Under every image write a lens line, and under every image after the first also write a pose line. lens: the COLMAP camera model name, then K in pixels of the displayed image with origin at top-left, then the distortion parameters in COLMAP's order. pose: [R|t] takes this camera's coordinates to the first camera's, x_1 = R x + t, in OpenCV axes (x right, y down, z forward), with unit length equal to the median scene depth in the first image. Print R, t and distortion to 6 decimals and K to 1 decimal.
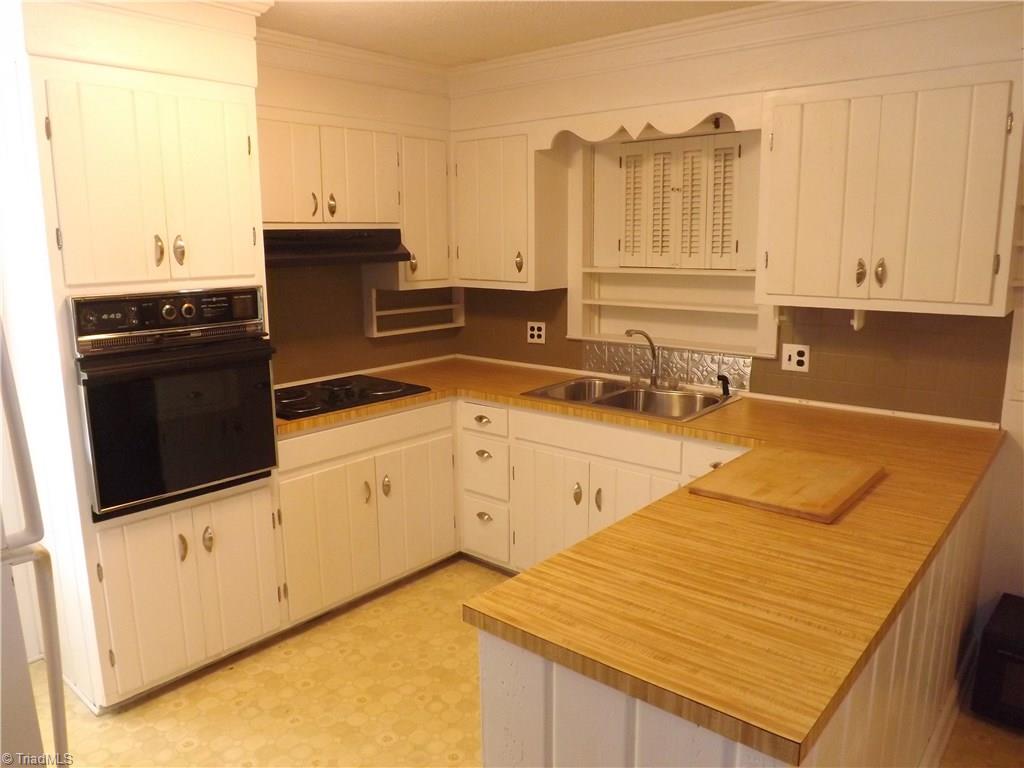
lens RADIAL K [[734.7, 0, 510.7], [0, 734.7, 382.9], [0, 0, 1]] dist [-0.039656, -0.004274]
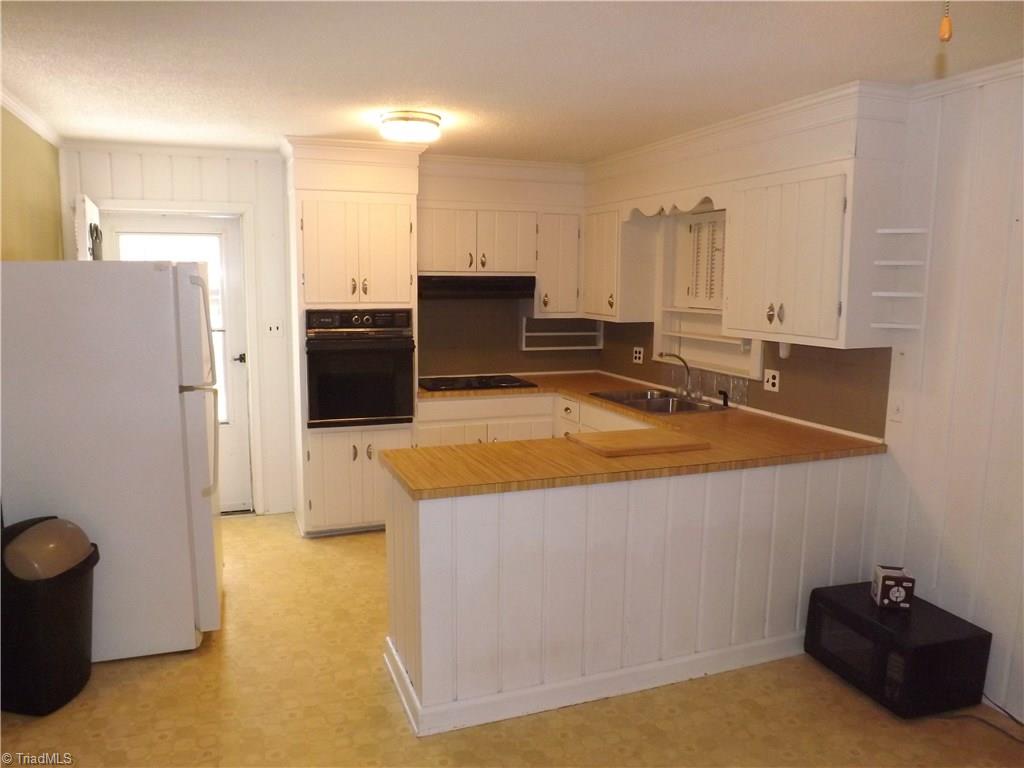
lens RADIAL K [[734.7, 0, 513.0], [0, 734.7, 383.3], [0, 0, 1]] dist [-0.039656, -0.004274]
pose [[0.882115, 0.081899, -0.463859, 0.567383], [-0.107247, 0.993824, -0.028482, 0.054133], [0.458661, 0.074872, 0.885451, -0.335998]]
